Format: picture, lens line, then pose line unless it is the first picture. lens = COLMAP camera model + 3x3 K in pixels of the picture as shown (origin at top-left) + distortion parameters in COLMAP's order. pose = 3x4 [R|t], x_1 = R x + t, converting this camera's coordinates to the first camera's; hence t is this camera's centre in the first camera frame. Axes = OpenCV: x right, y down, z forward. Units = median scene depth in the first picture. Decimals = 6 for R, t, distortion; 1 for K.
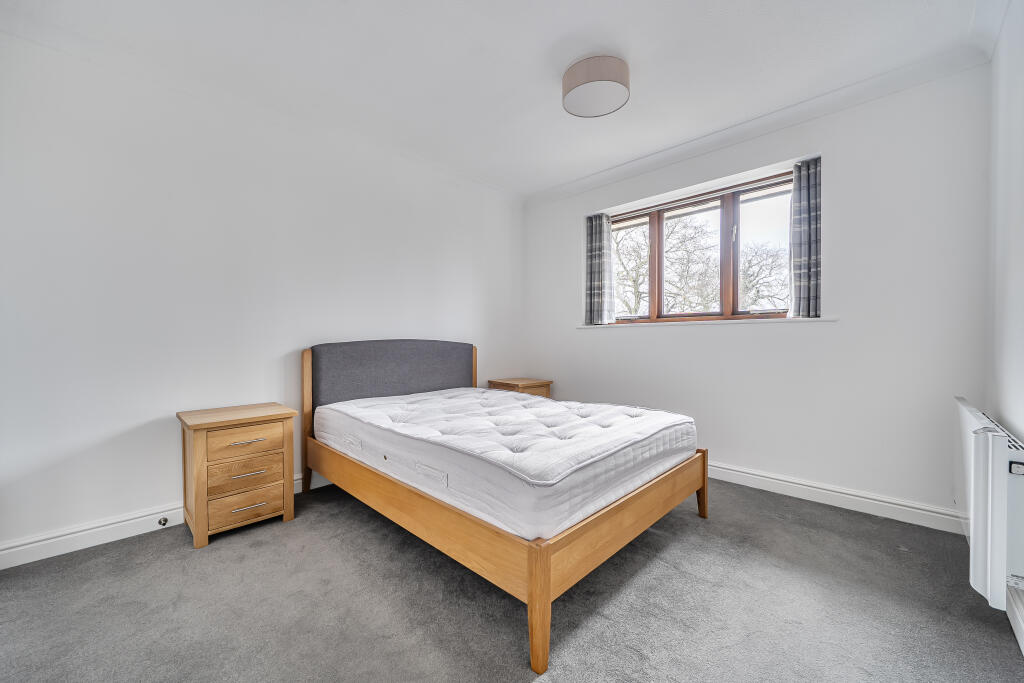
lens RADIAL K [[403.1, 0, 509.1], [0, 403.1, 342.4], [0, 0, 1]] dist [-0.002850, -0.000346]
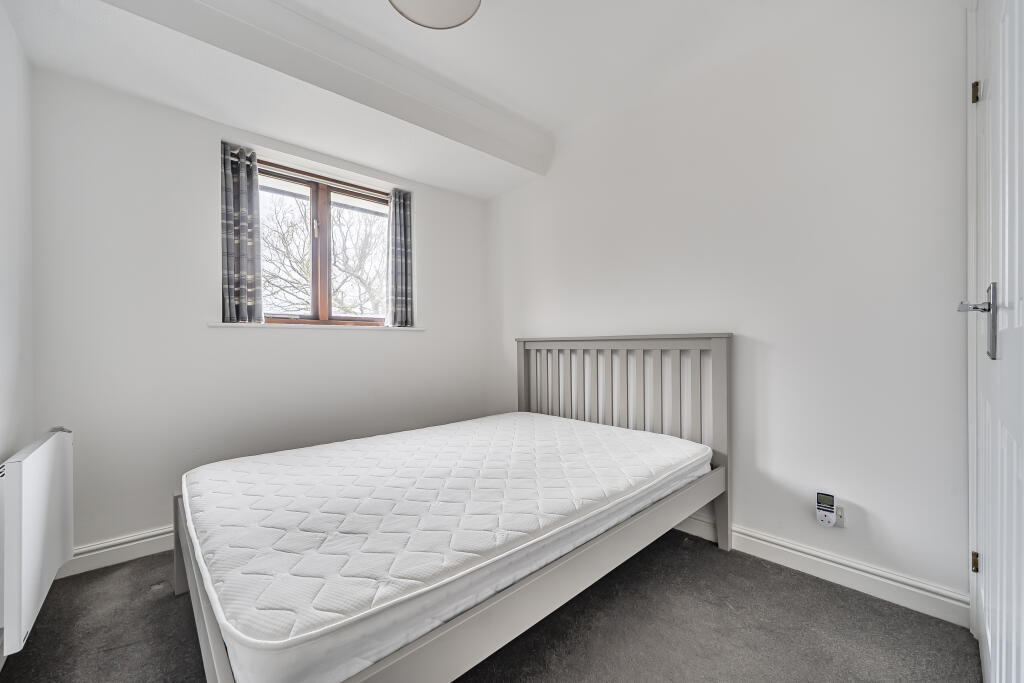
lens RADIAL K [[403.1, 0, 509.6], [0, 403.1, 344.1], [0, 0, 1]] dist [-0.002850, -0.000346]
pose [[0.064482, -0.001550, 0.997918, -0.389492], [0.008953, 0.999959, 0.000975, -0.008692], [-0.997879, 0.008872, 0.064493, 0.557660]]
